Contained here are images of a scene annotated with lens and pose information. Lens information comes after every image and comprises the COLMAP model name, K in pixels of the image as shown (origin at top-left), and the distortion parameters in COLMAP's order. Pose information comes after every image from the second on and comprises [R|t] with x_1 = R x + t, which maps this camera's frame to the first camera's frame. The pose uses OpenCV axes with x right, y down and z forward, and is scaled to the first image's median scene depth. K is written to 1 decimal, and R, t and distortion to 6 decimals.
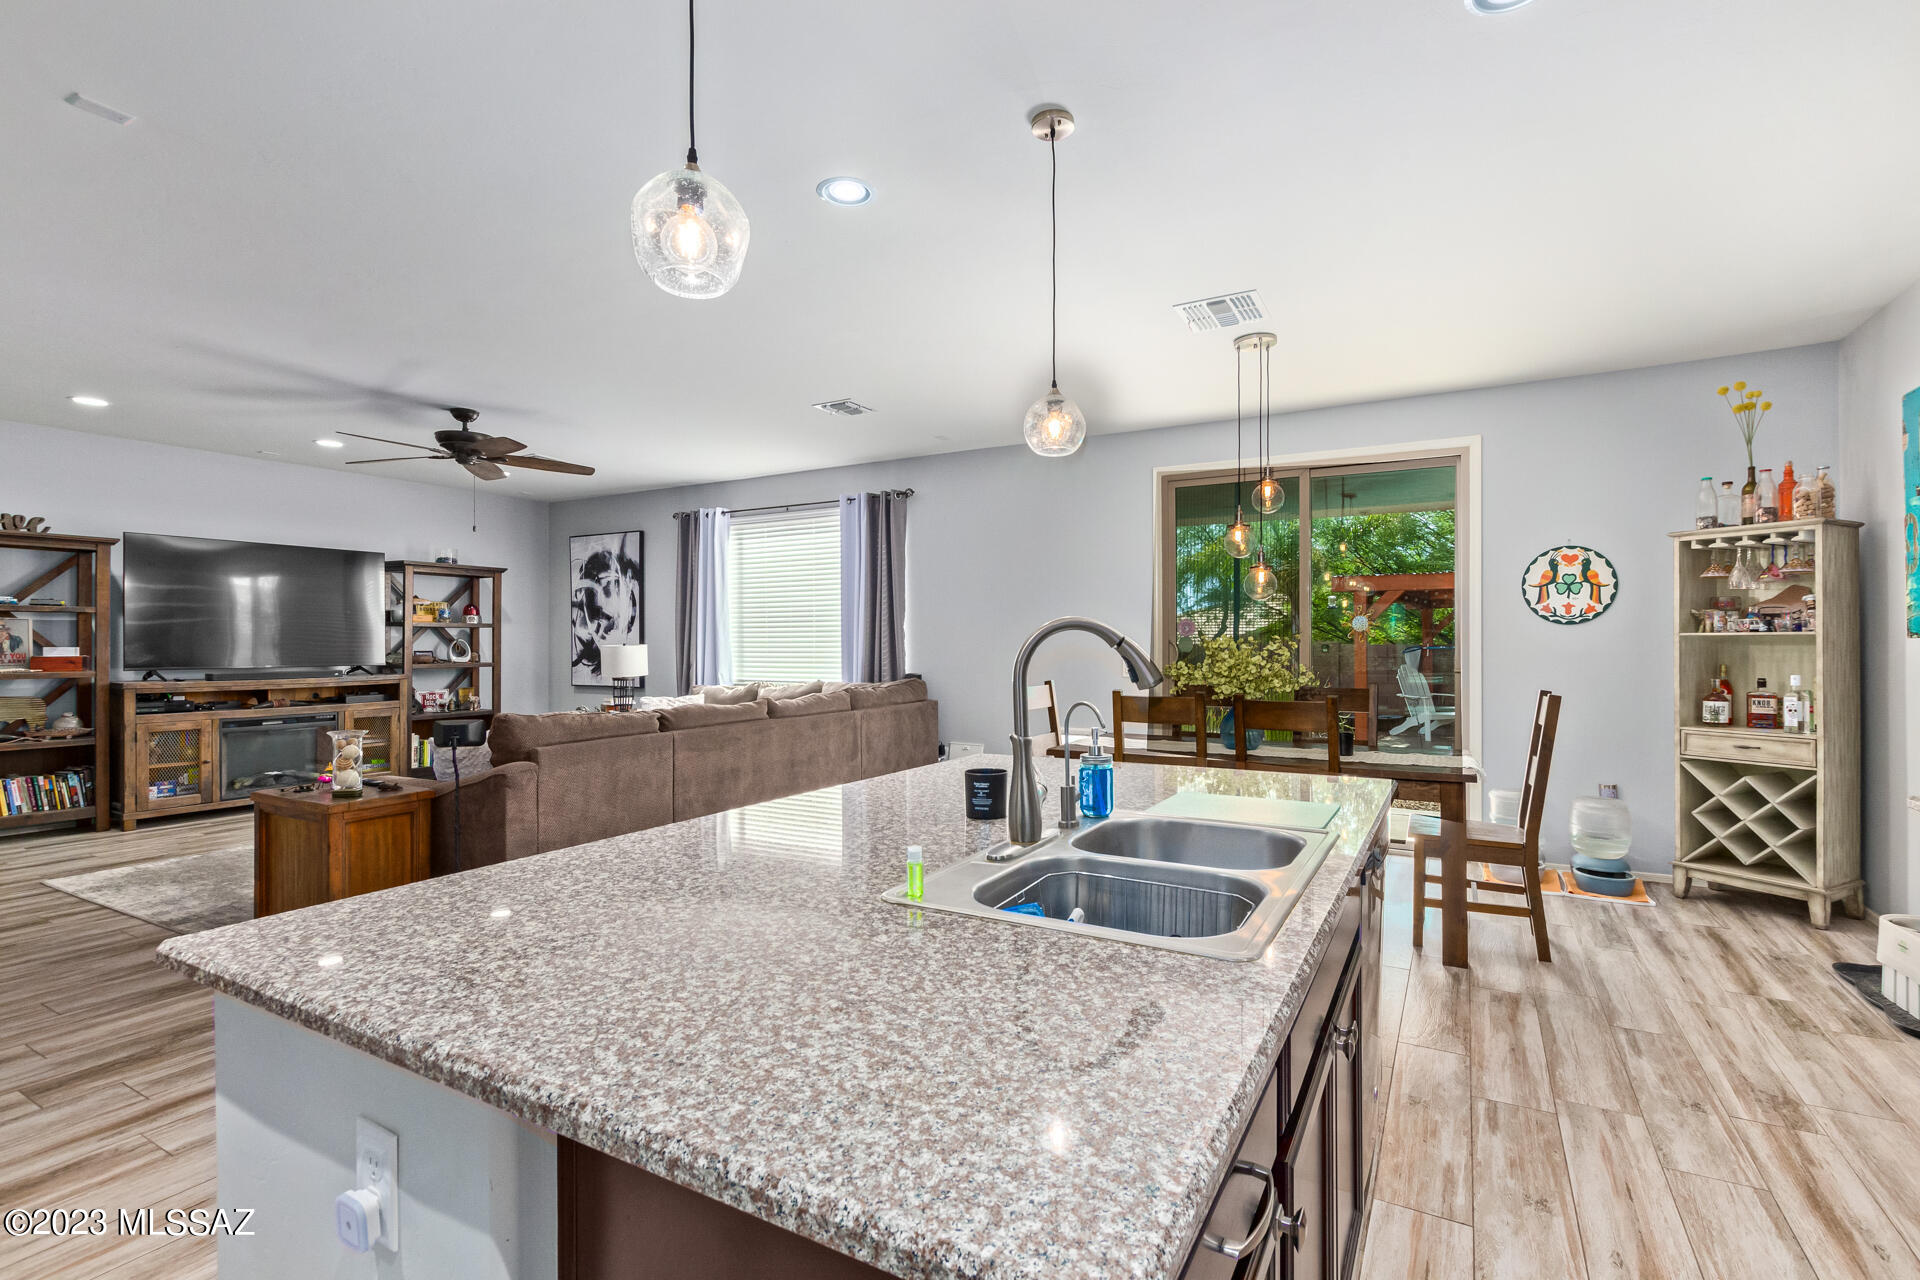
lens RADIAL K [[863.5, 0, 978.5], [0, 863.5, 644.3], [0, 0, 1]] dist [0.002874, -0.004519]
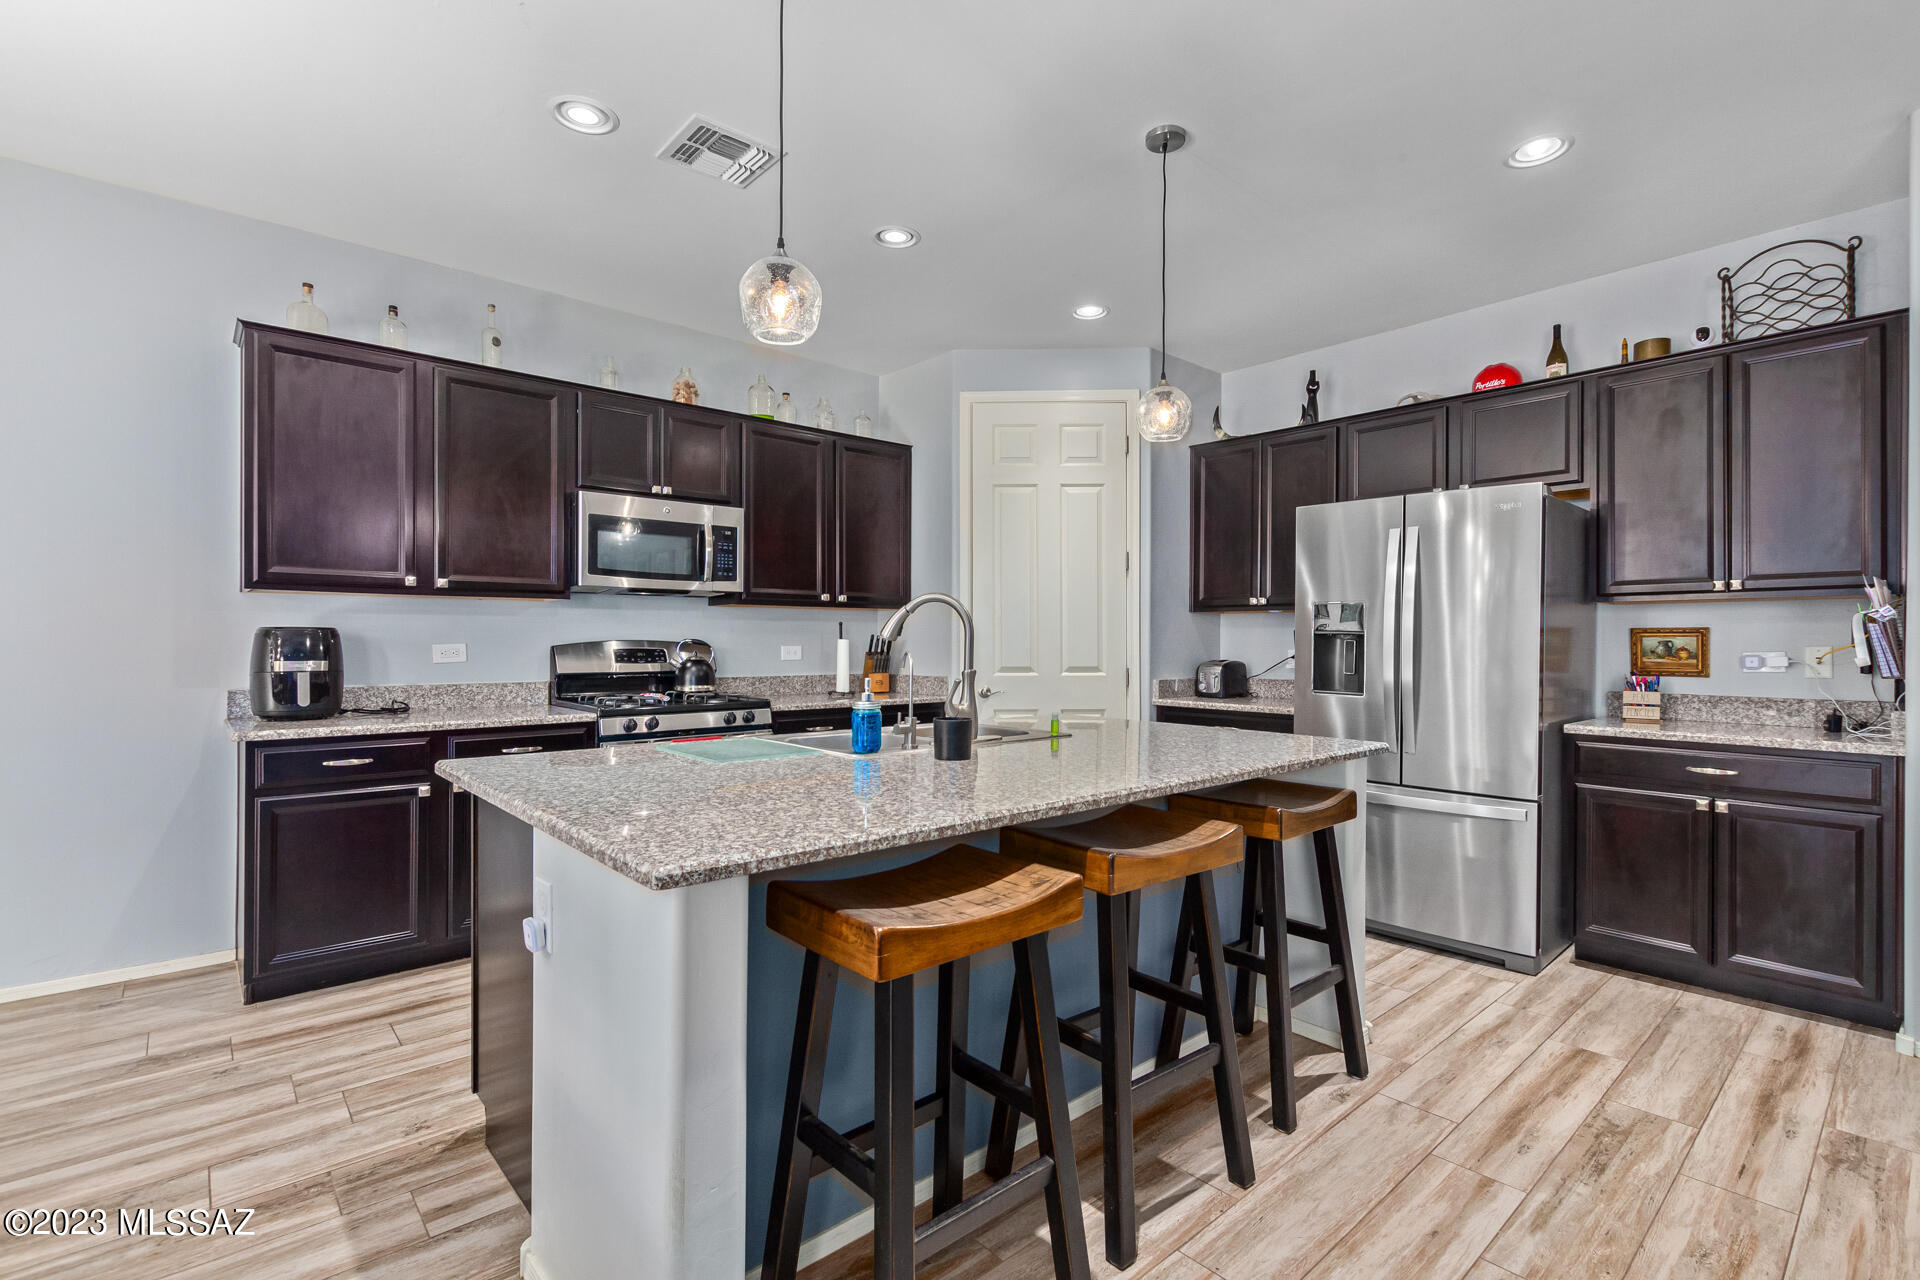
lens RADIAL K [[880.8, 0, 977.5], [0, 880.8, 632.1], [0, 0, 1]] dist [-0.000817, -0.000575]
pose [[-0.942164, 0.001374, 0.335149, -0.127569], [-0.002317, 0.999941, -0.010611, 0.014473], [-0.335144, -0.010774, -0.942105, 0.652628]]
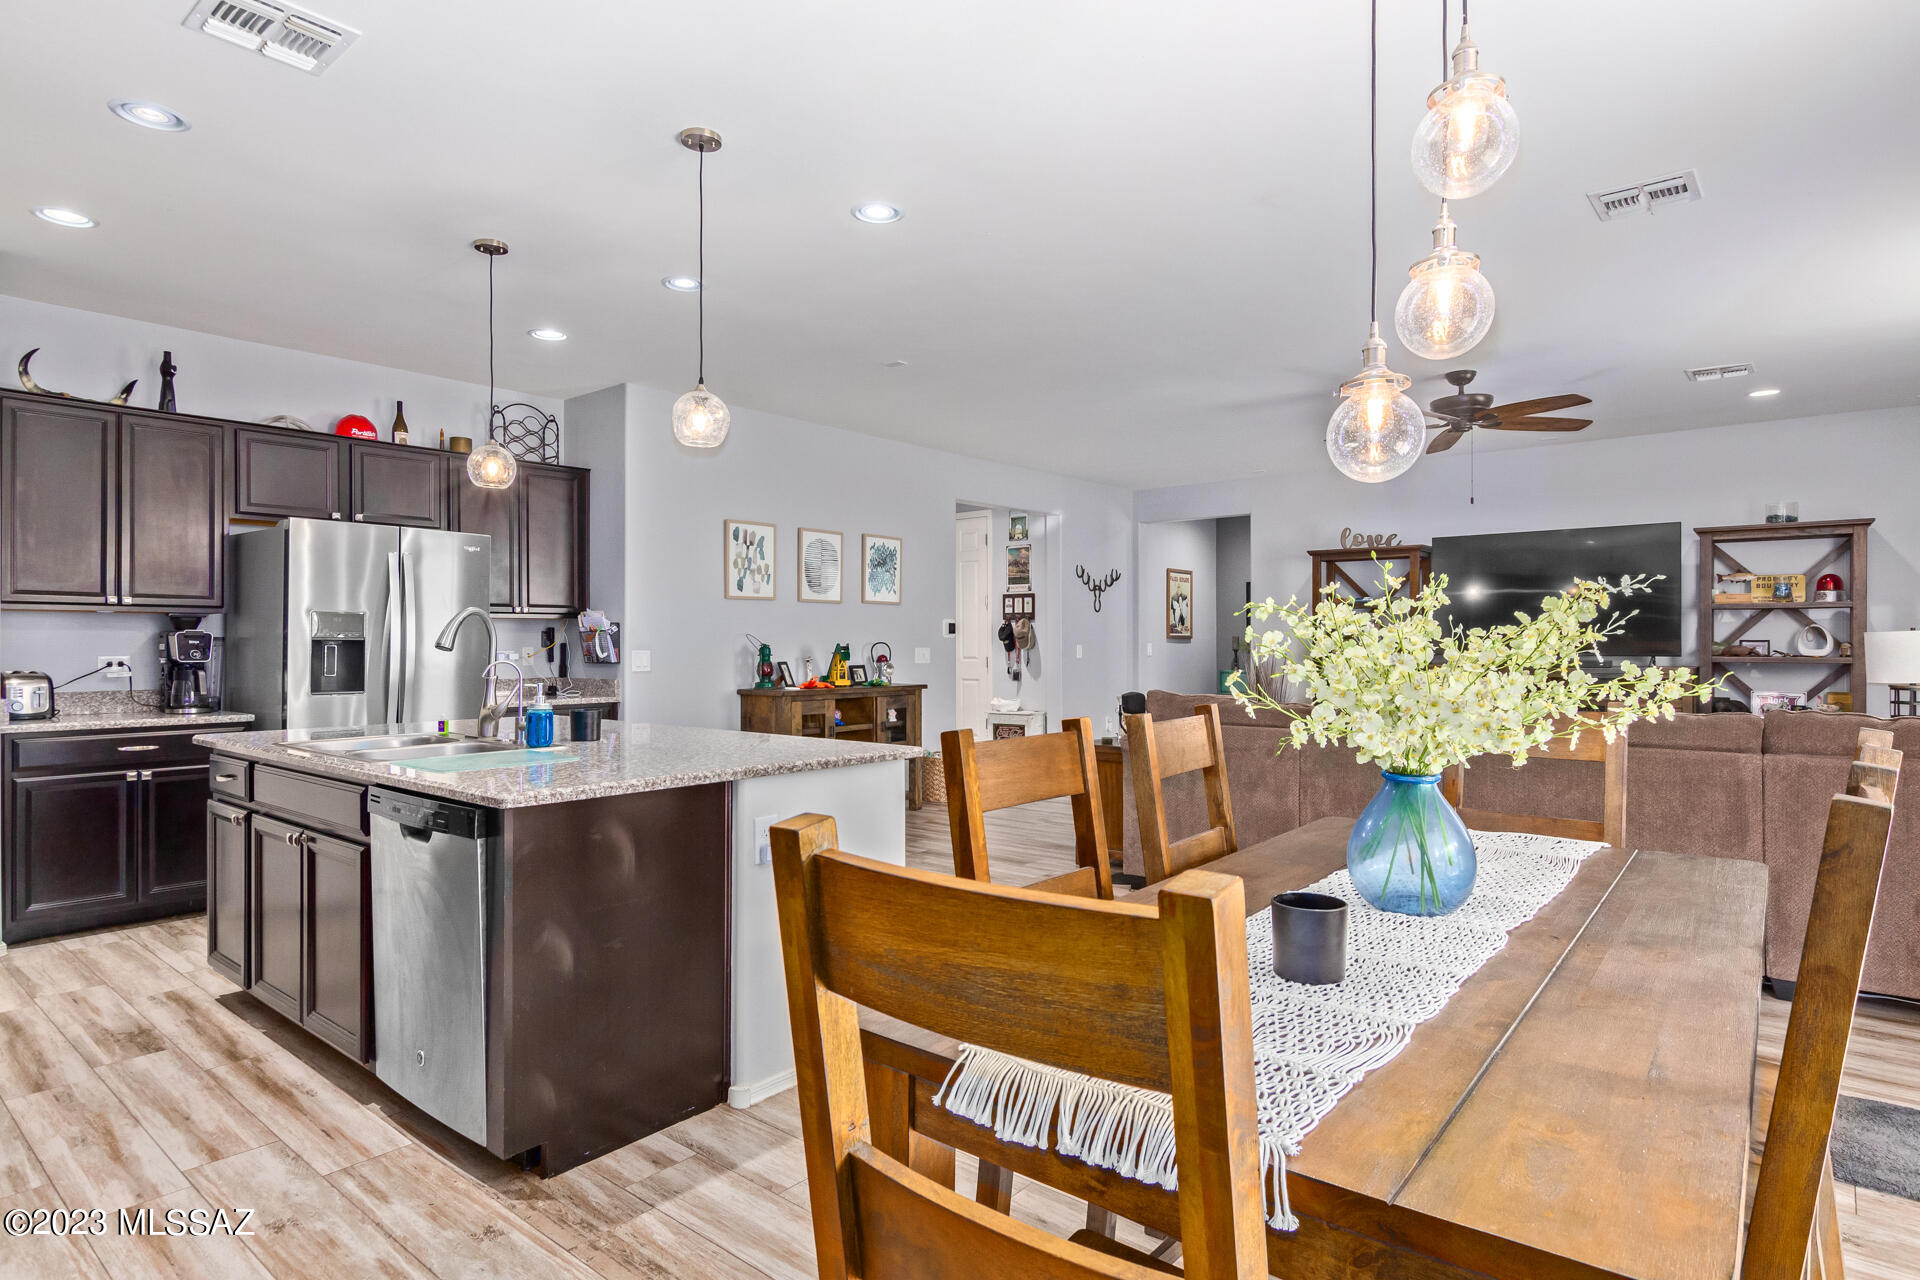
lens RADIAL K [[1035.7, 0, 960.0], [0, 1035.7, 640.0], [0, 0, 1]] dist [0.012390, -0.005955]
pose [[-0.196137, 0.000993, -0.980576, 0.514244], [0.000144, 1.000000, 0.000984, 0.007581], [0.980576, 0.000052, -0.196137, 0.620897]]
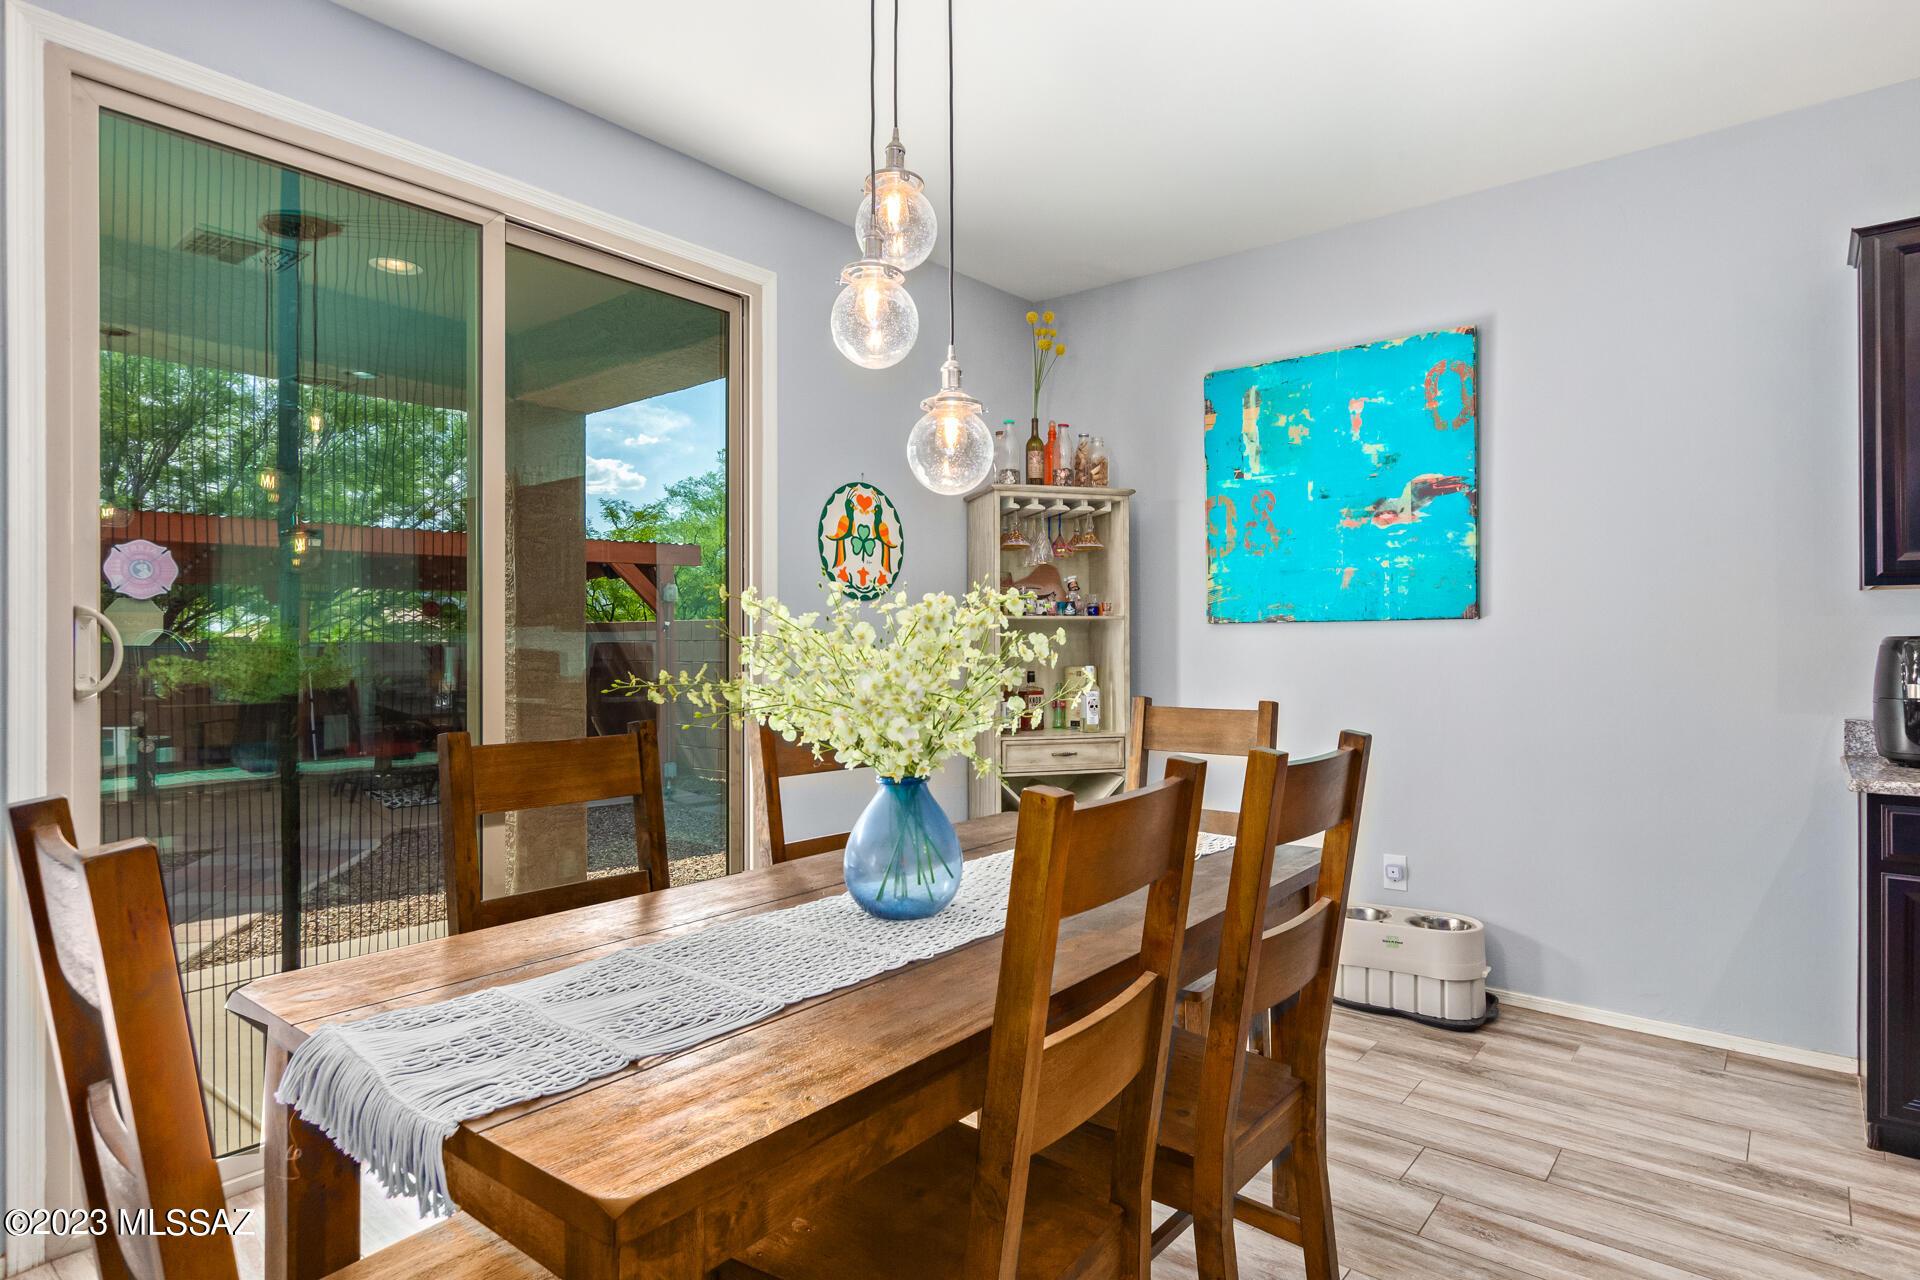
lens RADIAL K [[1029.0, 0, 963.6], [0, 1029.0, 648.7], [0, 0, 1]] dist [-0.002767, -0.001382]
pose [[0.190402, -0.004812, 0.981695, -0.067638], [0.003289, 0.999986, 0.004264, 0.009008], [-0.981701, 0.002417, 0.190415, 0.613771]]
